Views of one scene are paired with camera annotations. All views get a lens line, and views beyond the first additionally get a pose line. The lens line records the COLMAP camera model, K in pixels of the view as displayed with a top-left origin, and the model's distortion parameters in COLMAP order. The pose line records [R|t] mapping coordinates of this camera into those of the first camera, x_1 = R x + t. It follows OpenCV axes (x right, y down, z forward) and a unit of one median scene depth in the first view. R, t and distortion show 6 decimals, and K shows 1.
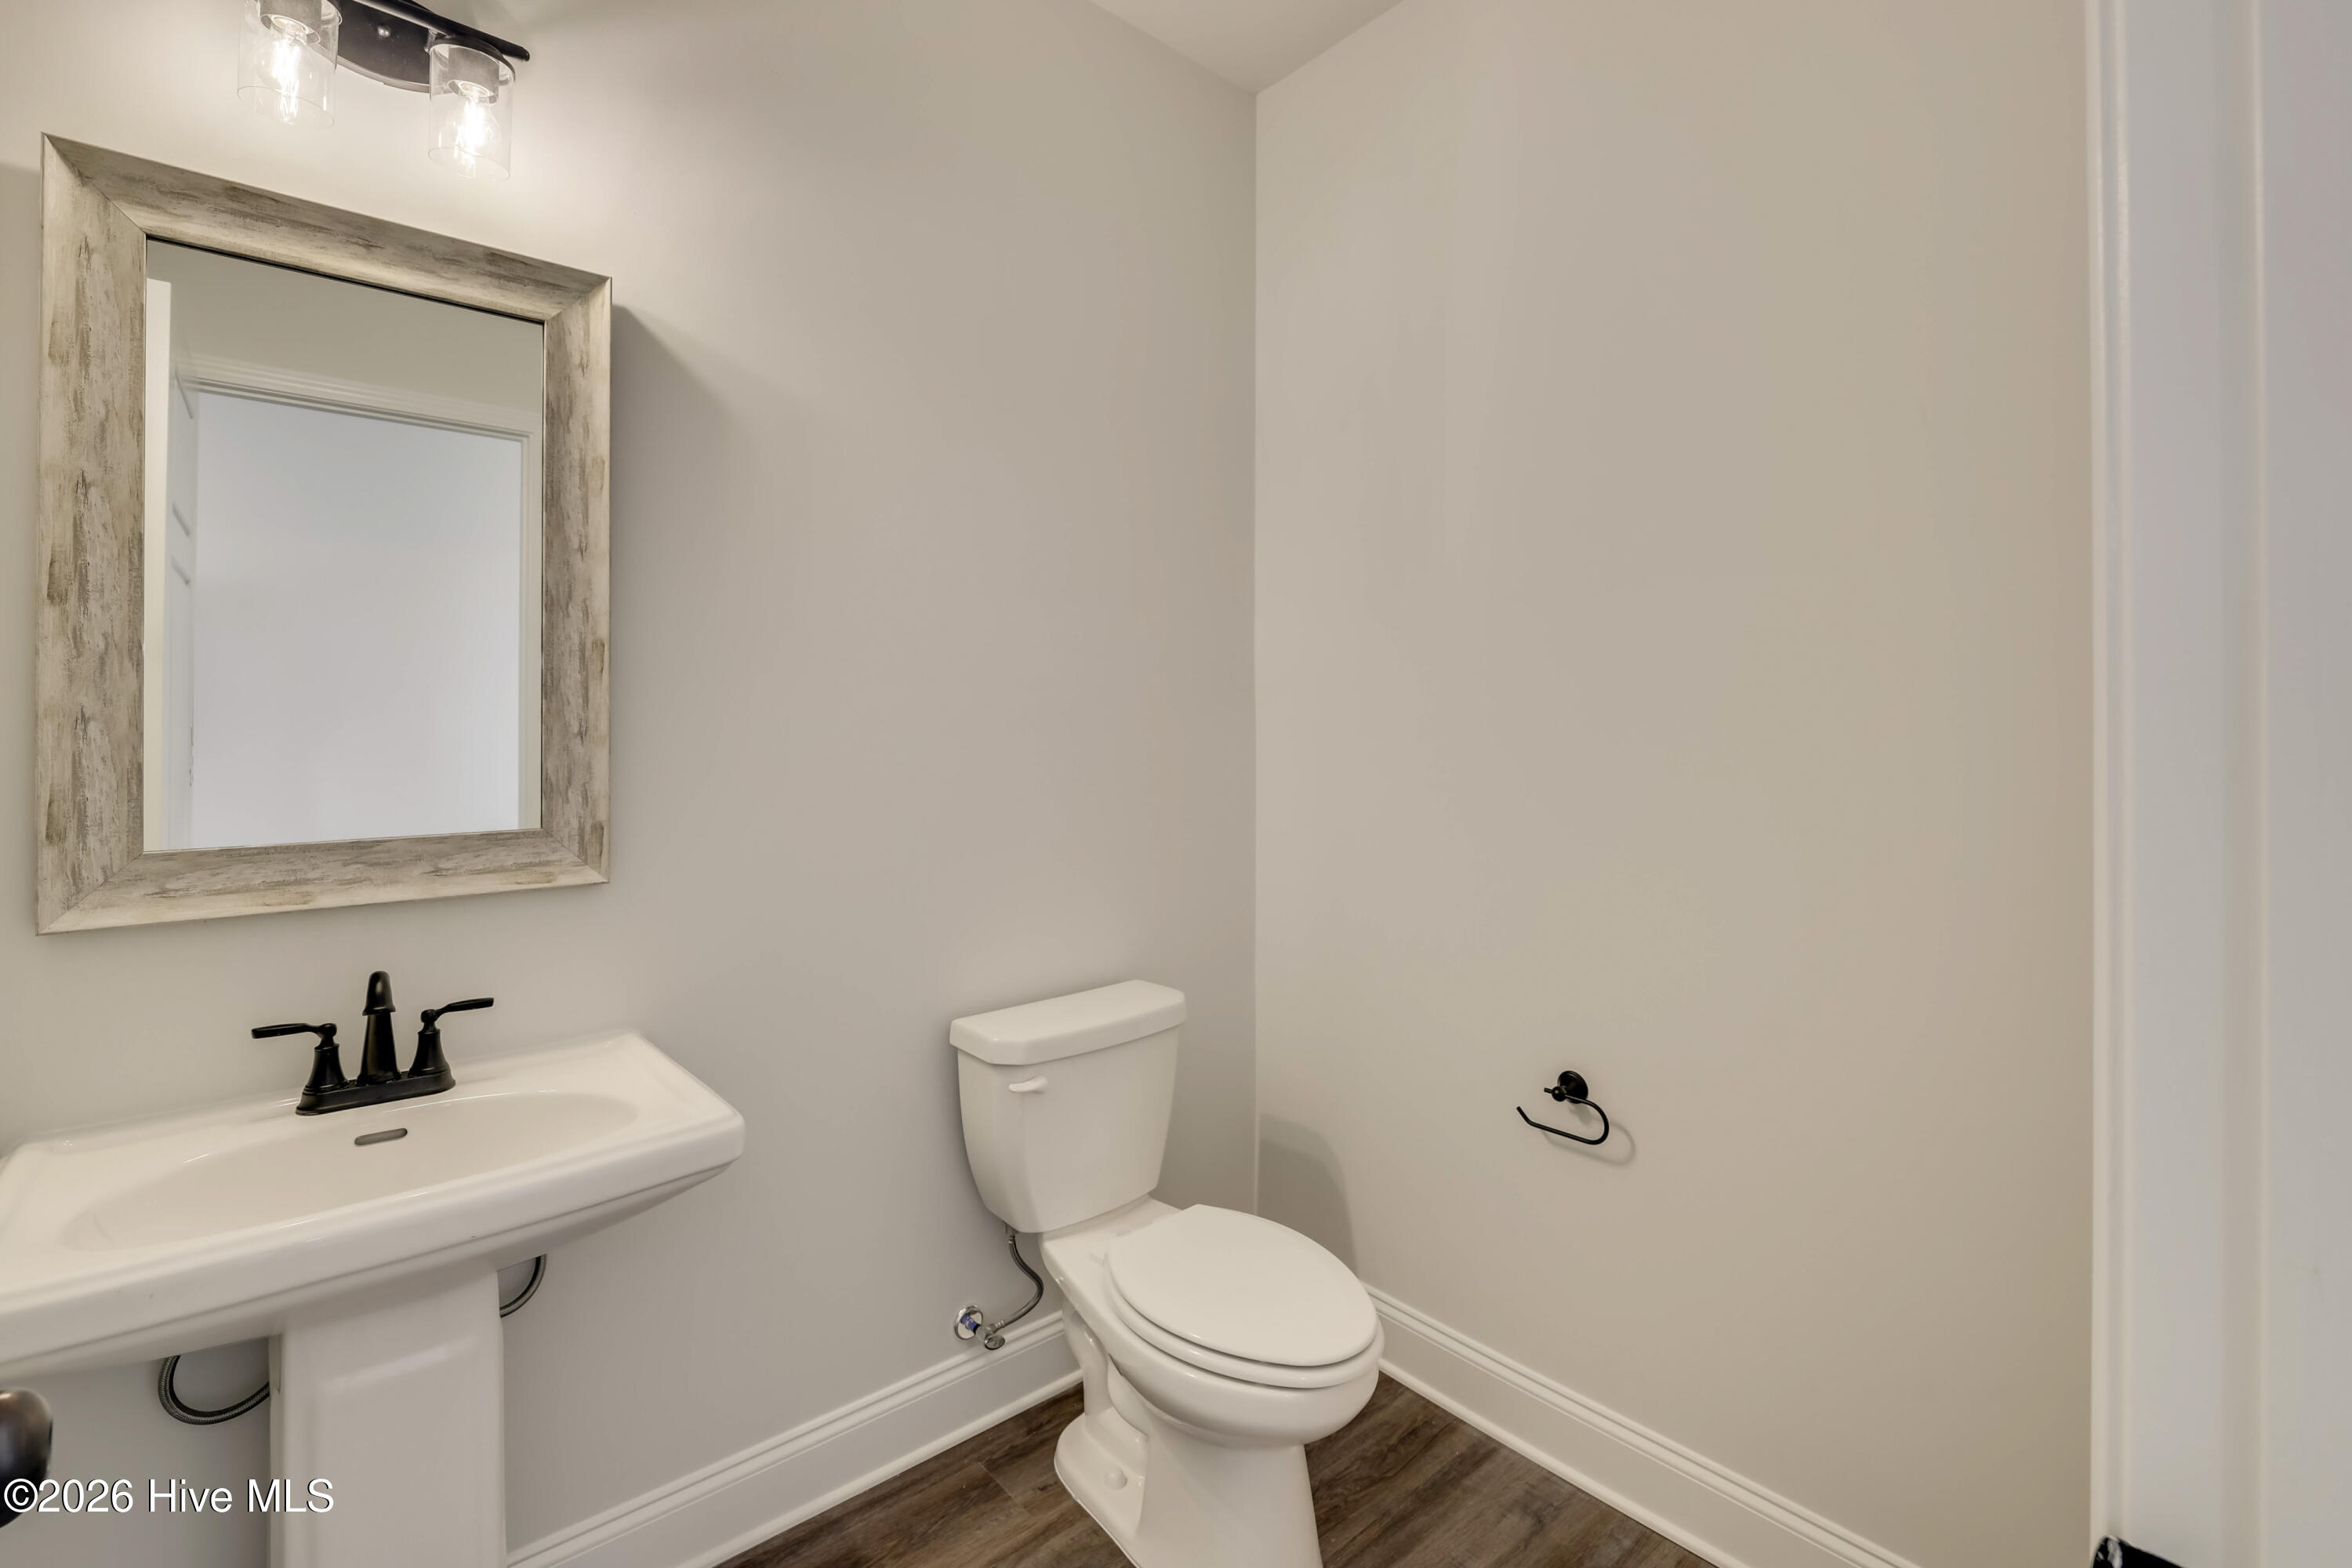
lens RADIAL K [[1030.6, 0, 1168.3], [0, 1030.6, 730.4], [0, 0, 1]] dist [-0.010696, -0.000283]
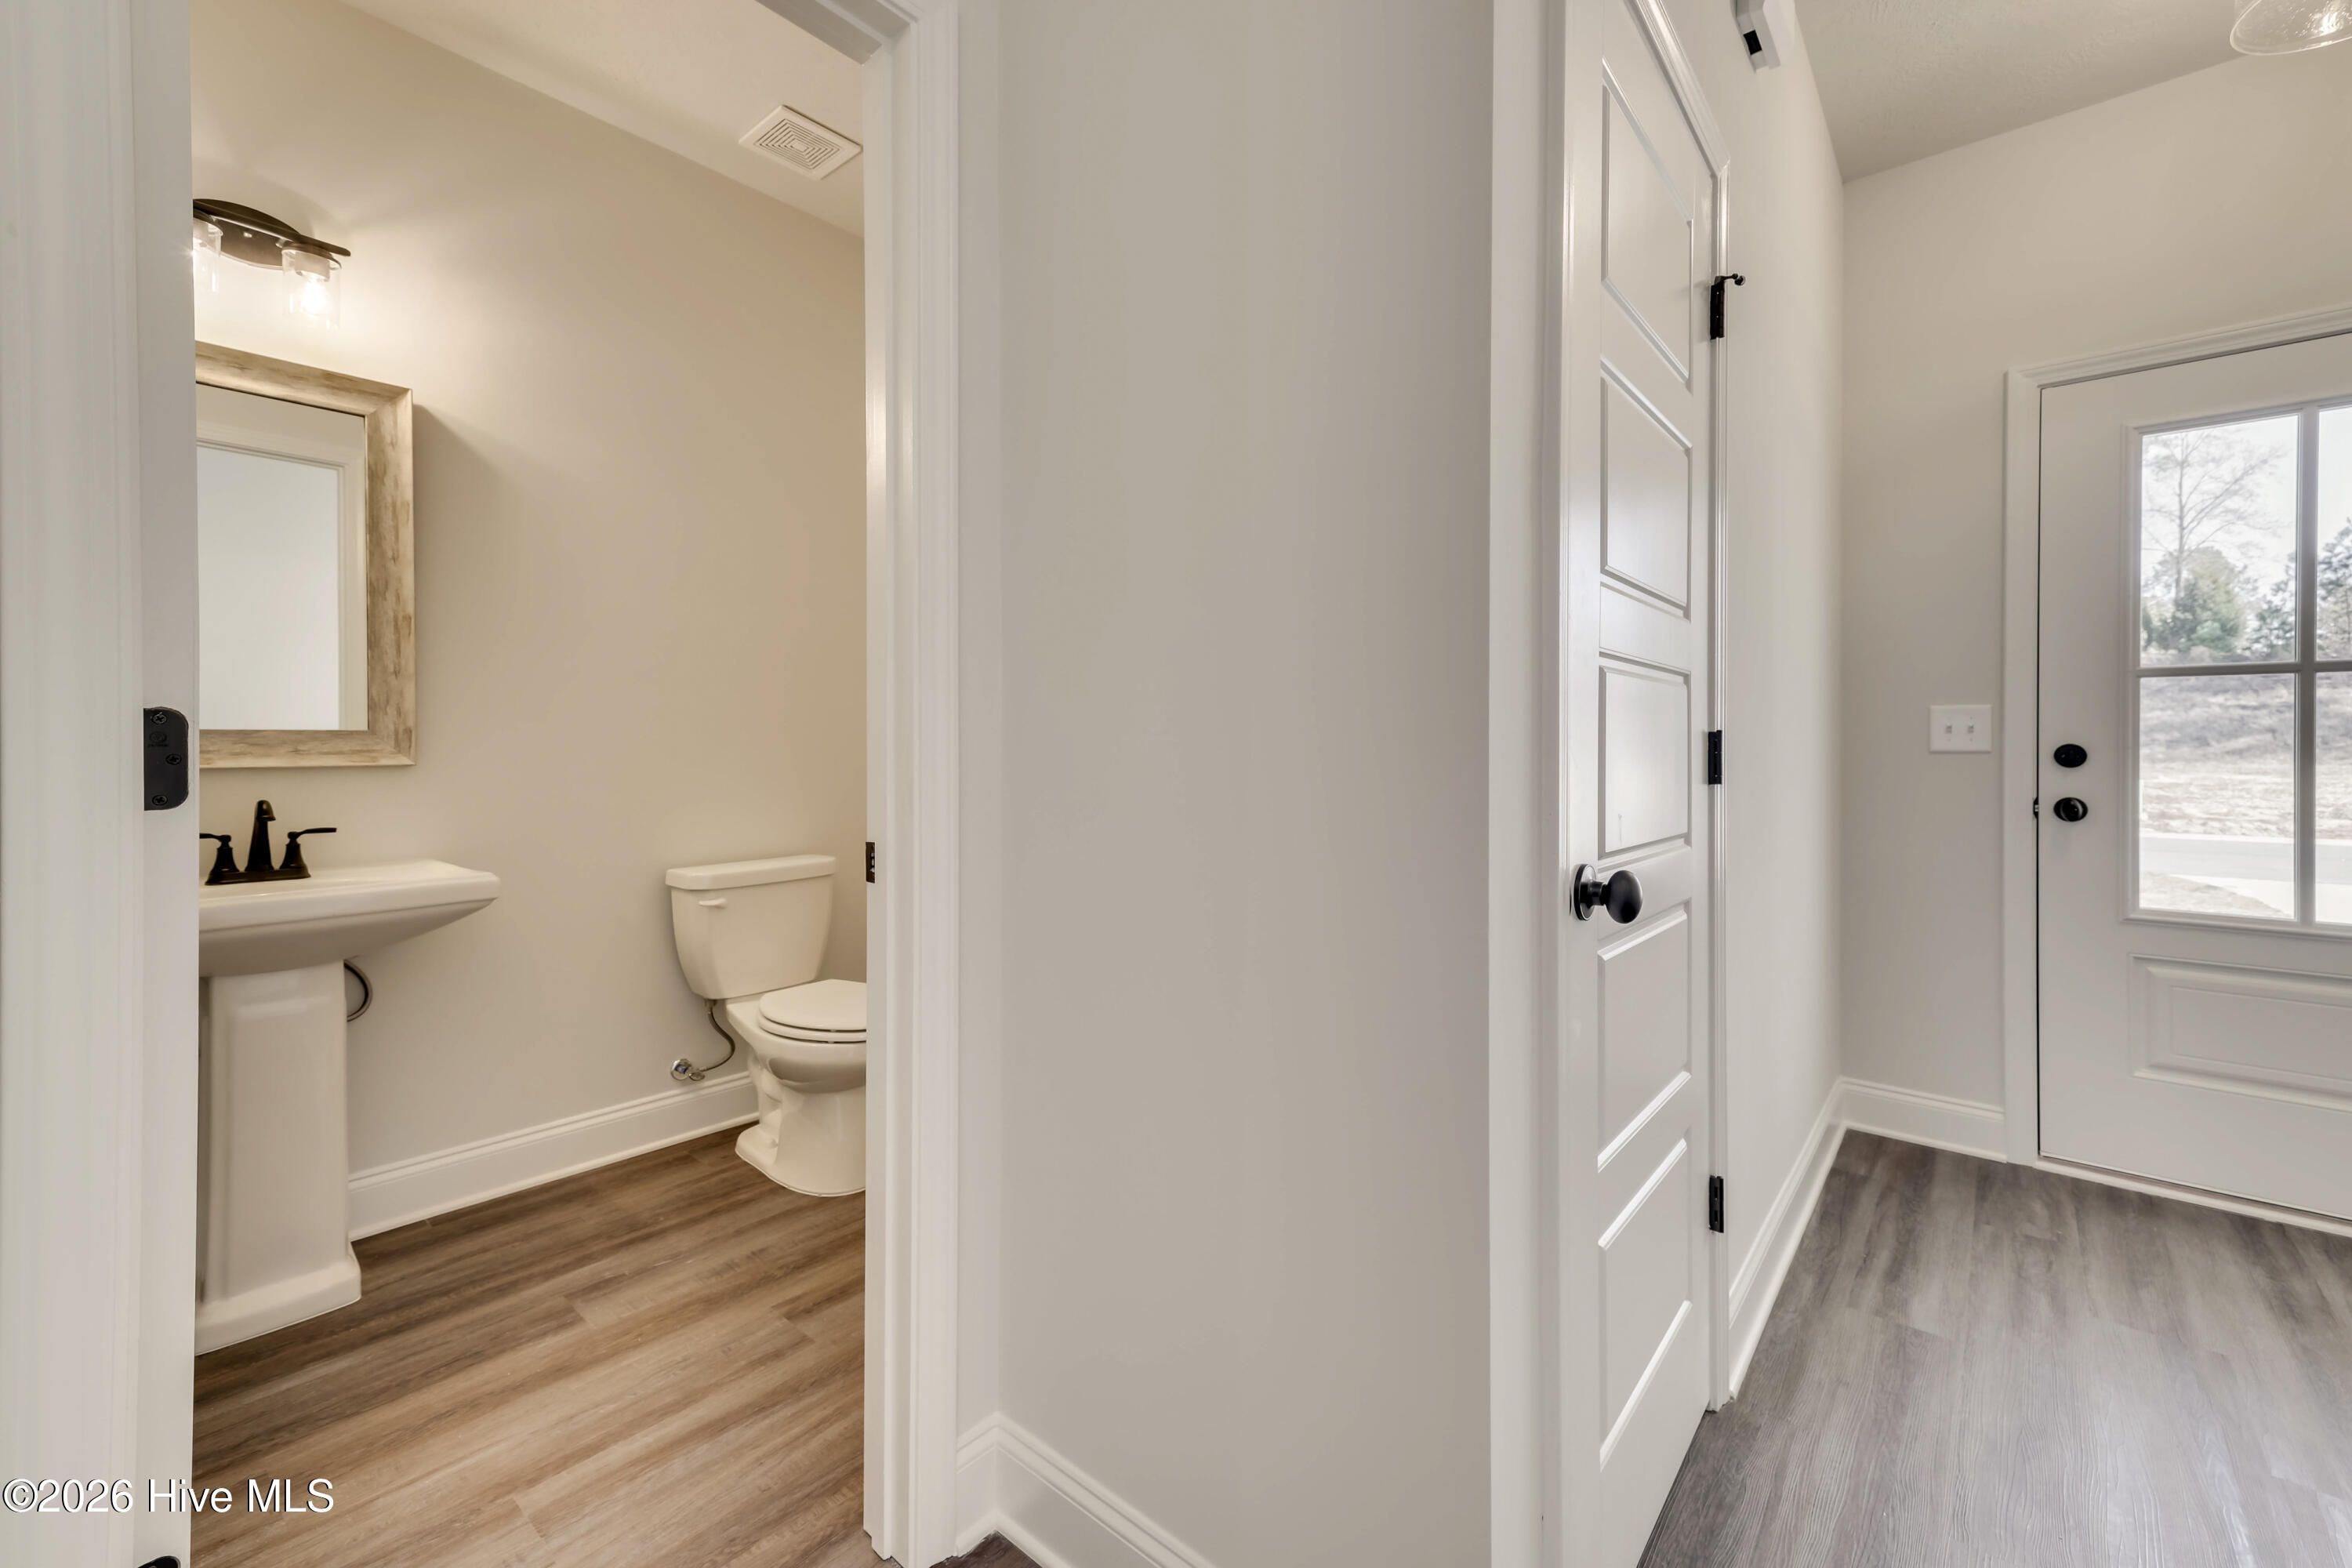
lens RADIAL K [[973.5, 0, 1177.0], [0, 973.5, 755.0], [0, 0, 1]] dist [0.016307, 0.000058]
pose [[0.987847, -0.004116, 0.155374, 0.406879], [0.002916, 0.999964, 0.007954, 0.125606], [-0.155401, -0.007405, 0.987824, -0.729975]]
